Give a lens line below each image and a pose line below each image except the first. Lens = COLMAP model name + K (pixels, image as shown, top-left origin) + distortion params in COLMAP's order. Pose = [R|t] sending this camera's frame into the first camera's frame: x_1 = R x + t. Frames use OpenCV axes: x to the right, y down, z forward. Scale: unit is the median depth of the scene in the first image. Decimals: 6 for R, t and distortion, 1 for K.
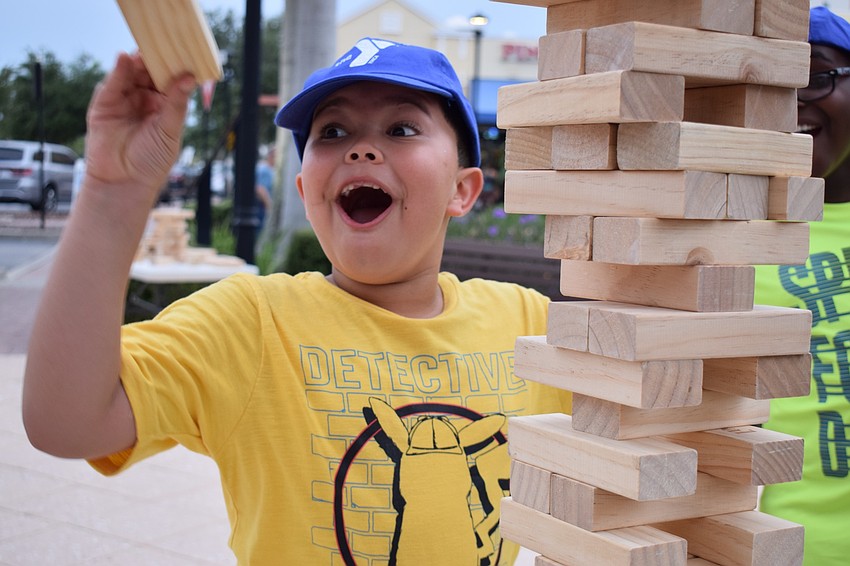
lens RADIAL K [[1267.1, 0, 424.2], [0, 1267.1, 280.4], [0, 0, 1]] dist [-0.006632, 0.000000]
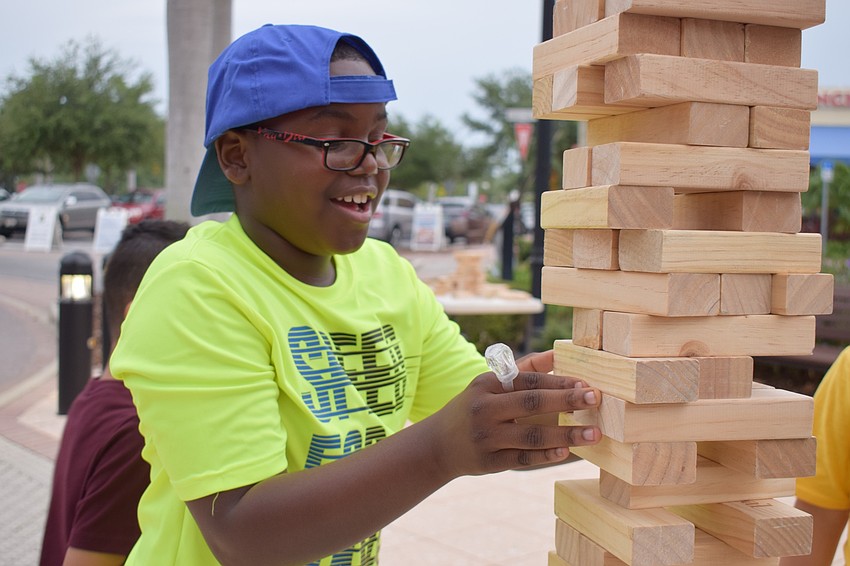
lens RADIAL K [[1104.7, 0, 426.4], [0, 1104.7, 285.9], [0, 0, 1]] dist [-0.024592, 0.000000]
pose [[0.964944, 0.004099, -0.262423, 0.241124], [-0.008600, 0.999835, -0.016006, -0.055473], [0.262314, 0.017702, 0.964820, 0.009251]]
